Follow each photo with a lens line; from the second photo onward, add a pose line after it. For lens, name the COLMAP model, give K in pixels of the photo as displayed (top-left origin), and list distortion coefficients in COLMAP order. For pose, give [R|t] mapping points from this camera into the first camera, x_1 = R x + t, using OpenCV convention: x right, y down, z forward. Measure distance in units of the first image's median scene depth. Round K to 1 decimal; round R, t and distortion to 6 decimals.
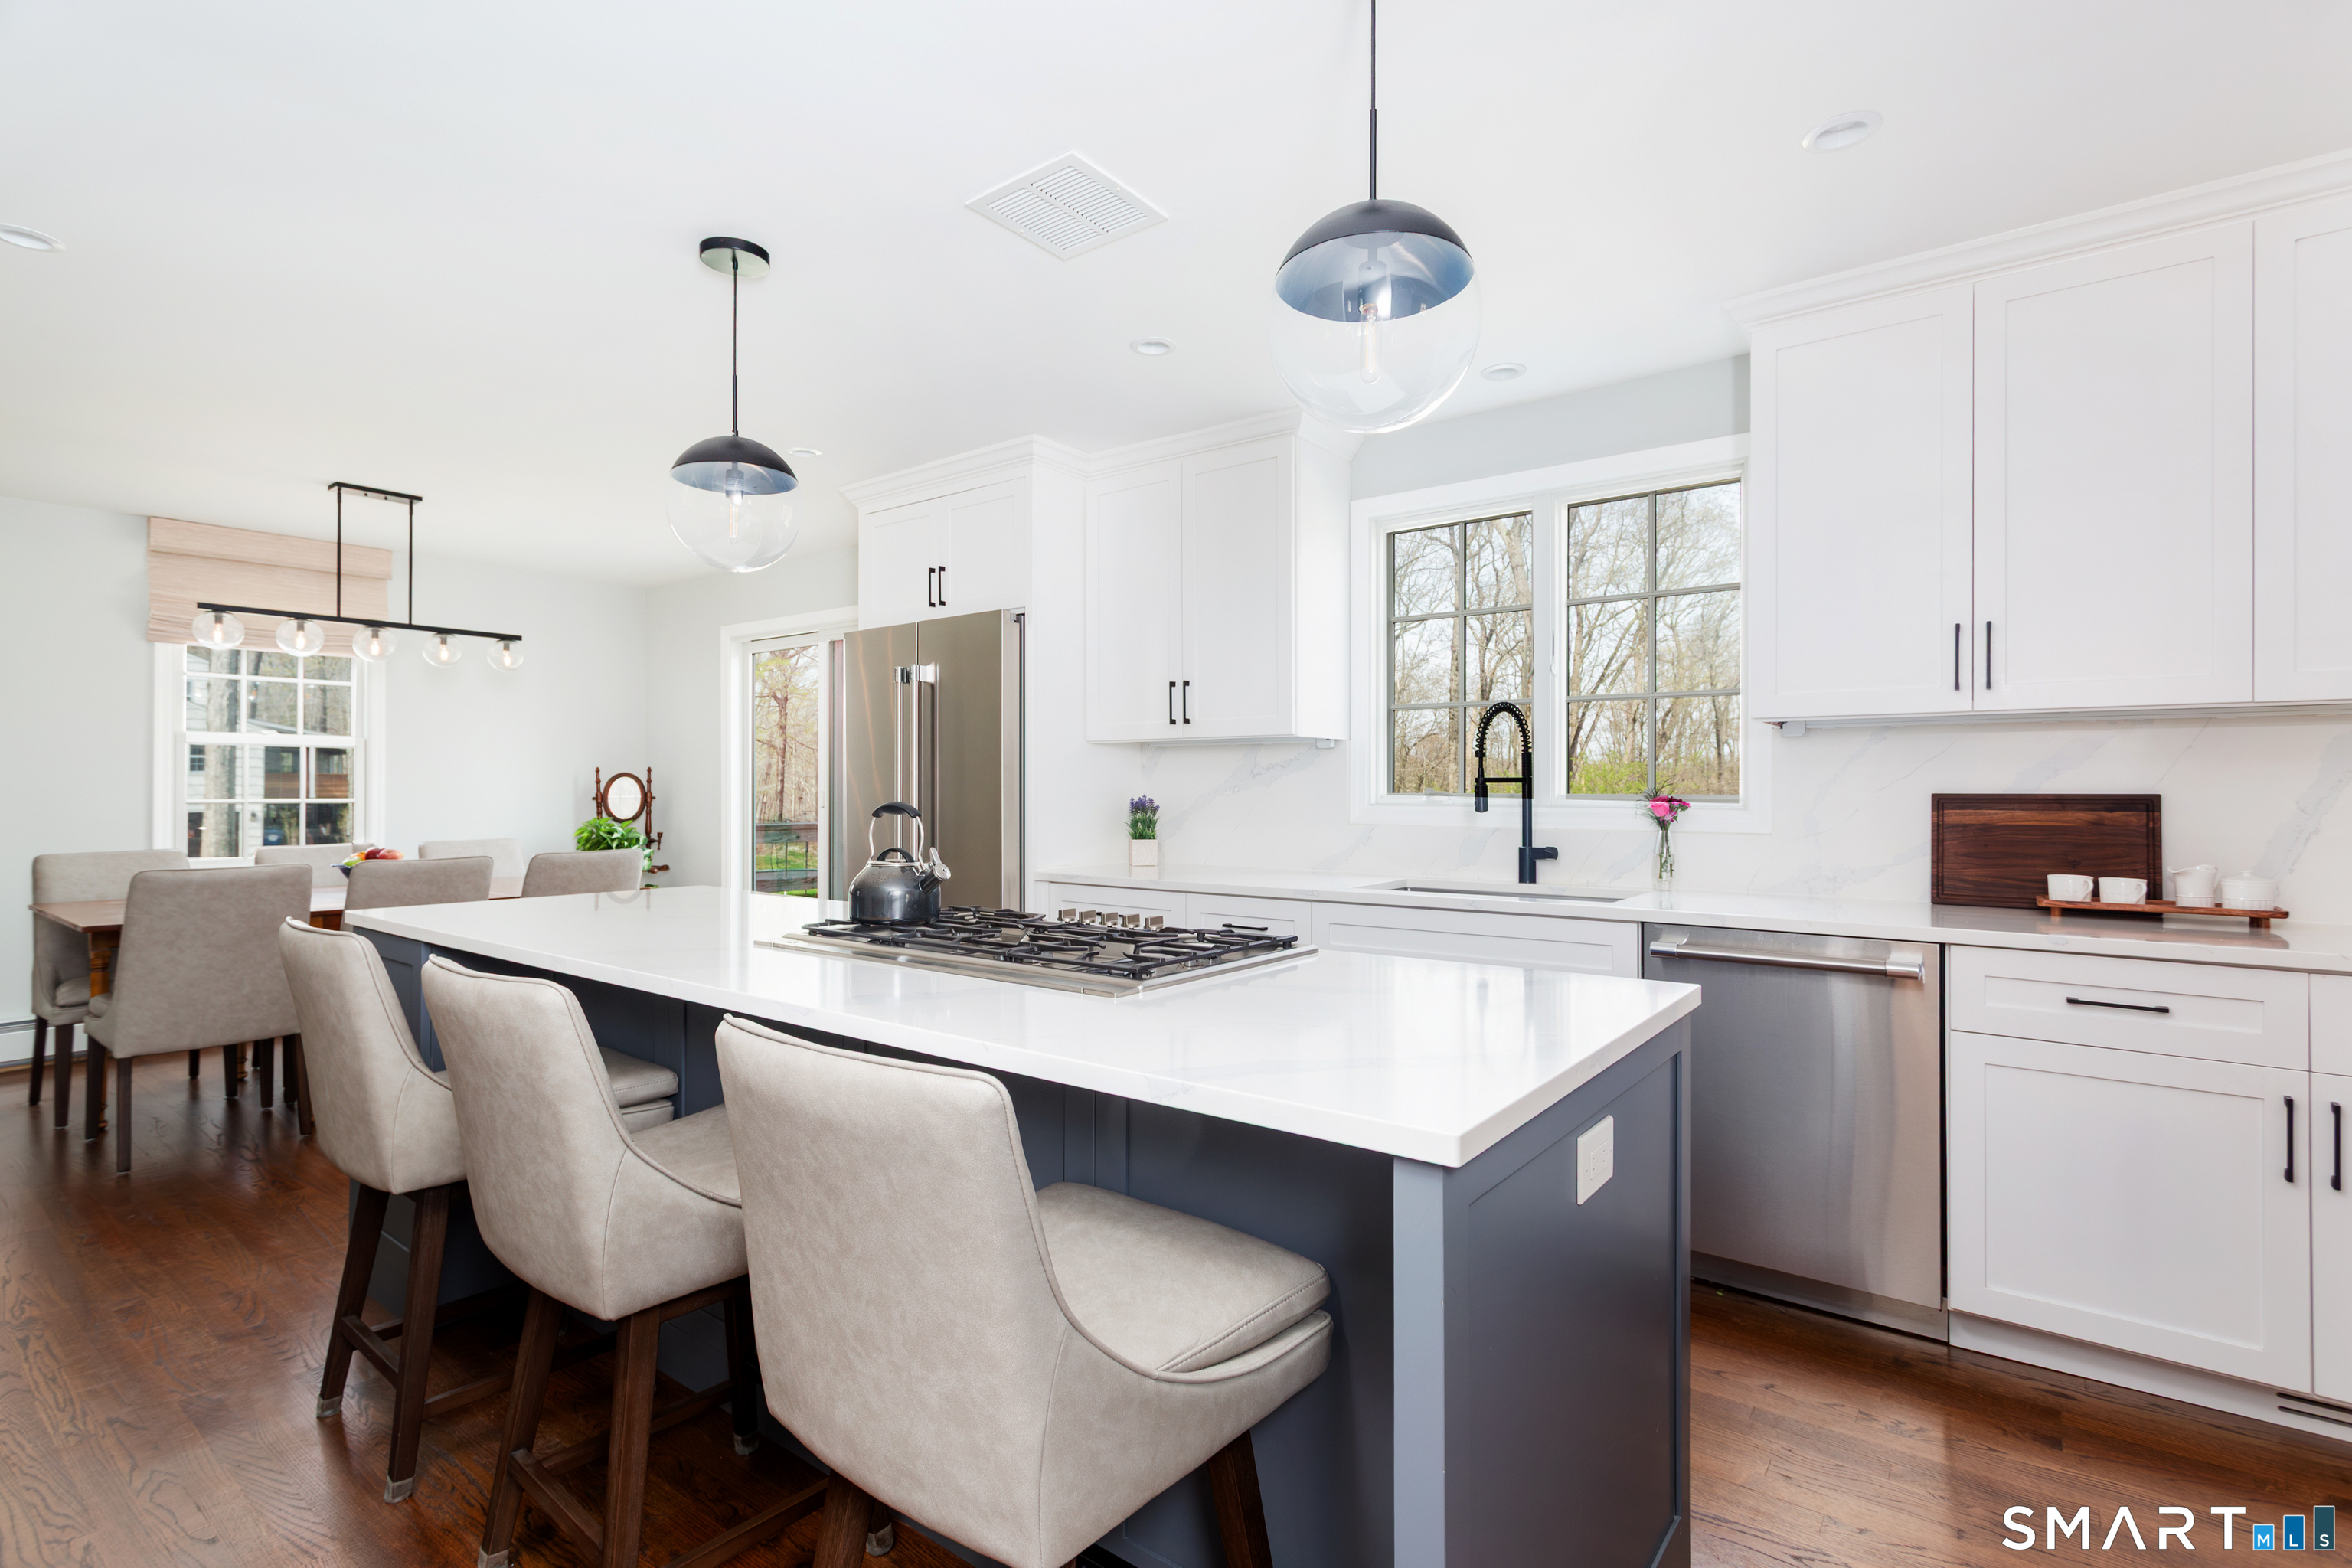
lens RADIAL K [[1108.7, 0, 1176.0], [0, 1108.7, 784.0], [0, 0, 1]] dist [0.001332, 0.000681]
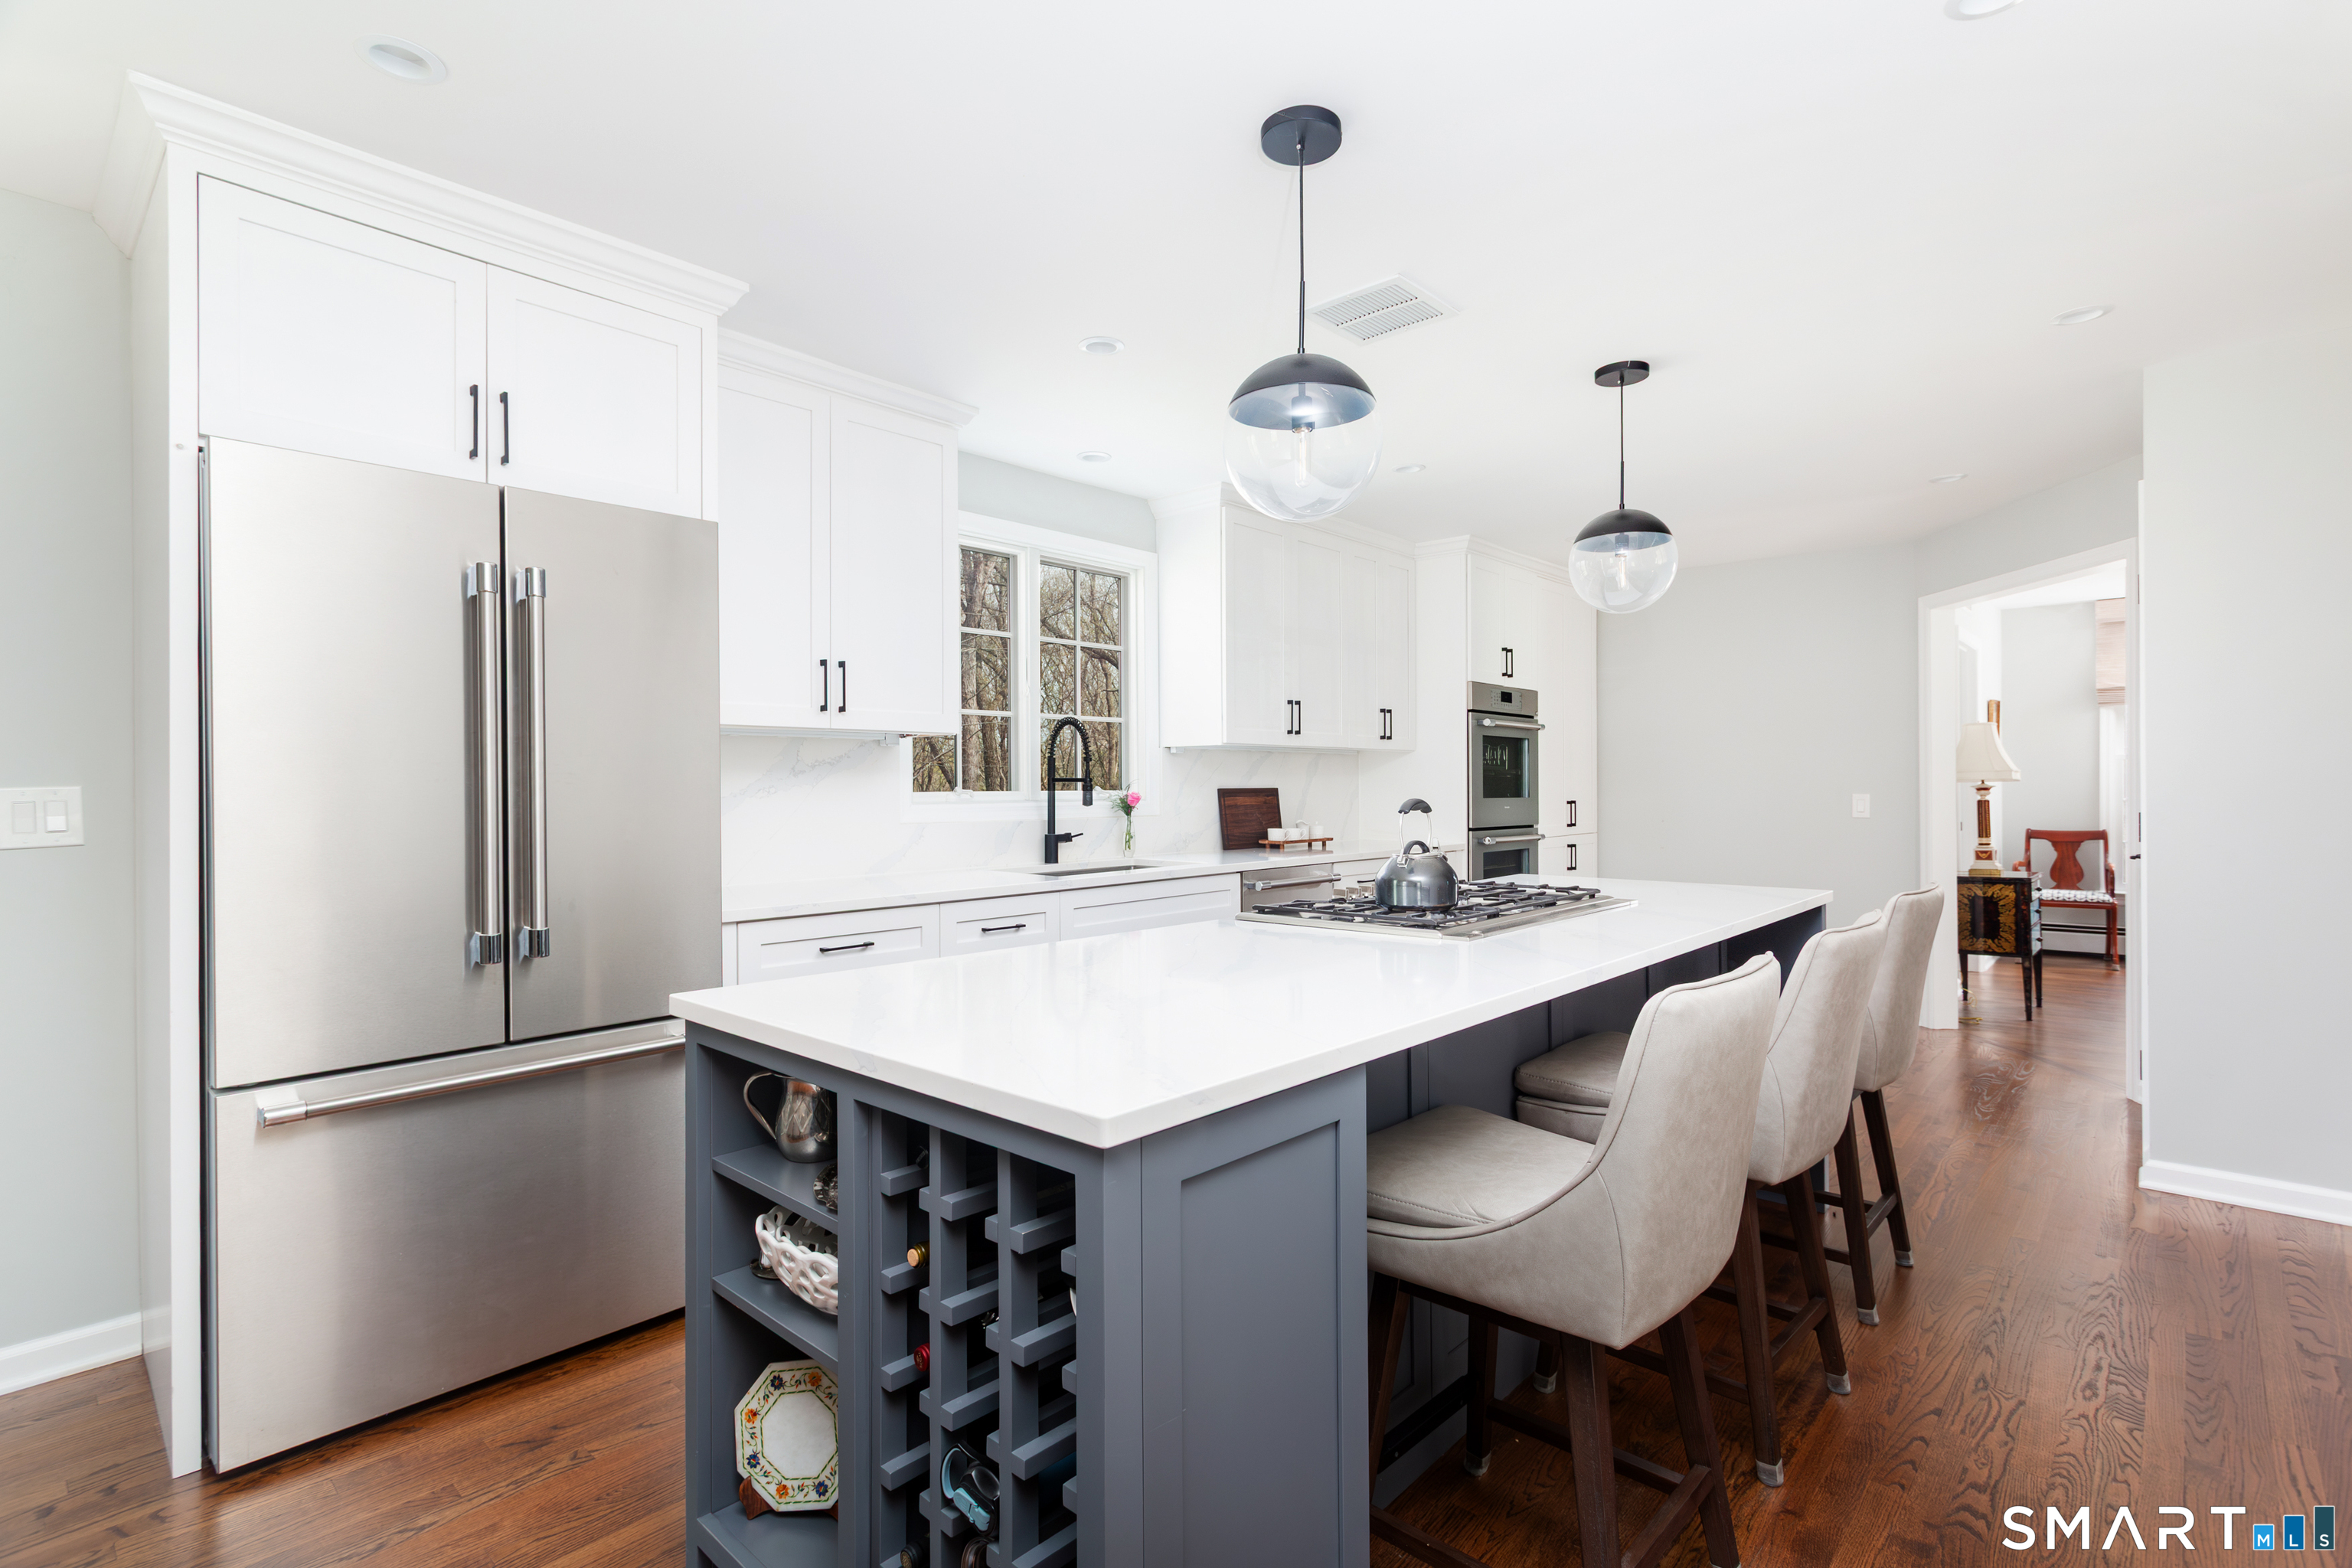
lens RADIAL K [[1101.8, 0, 1158.1], [0, 1101.8, 783.0], [0, 0, 1]] dist [-0.015167, 0.000681]
pose [[0.094383, -0.000103, 0.995536, -0.791628], [0.000336, 1.000000, 0.000072, -0.000252], [-0.995536, 0.000327, 0.094383, 0.674494]]
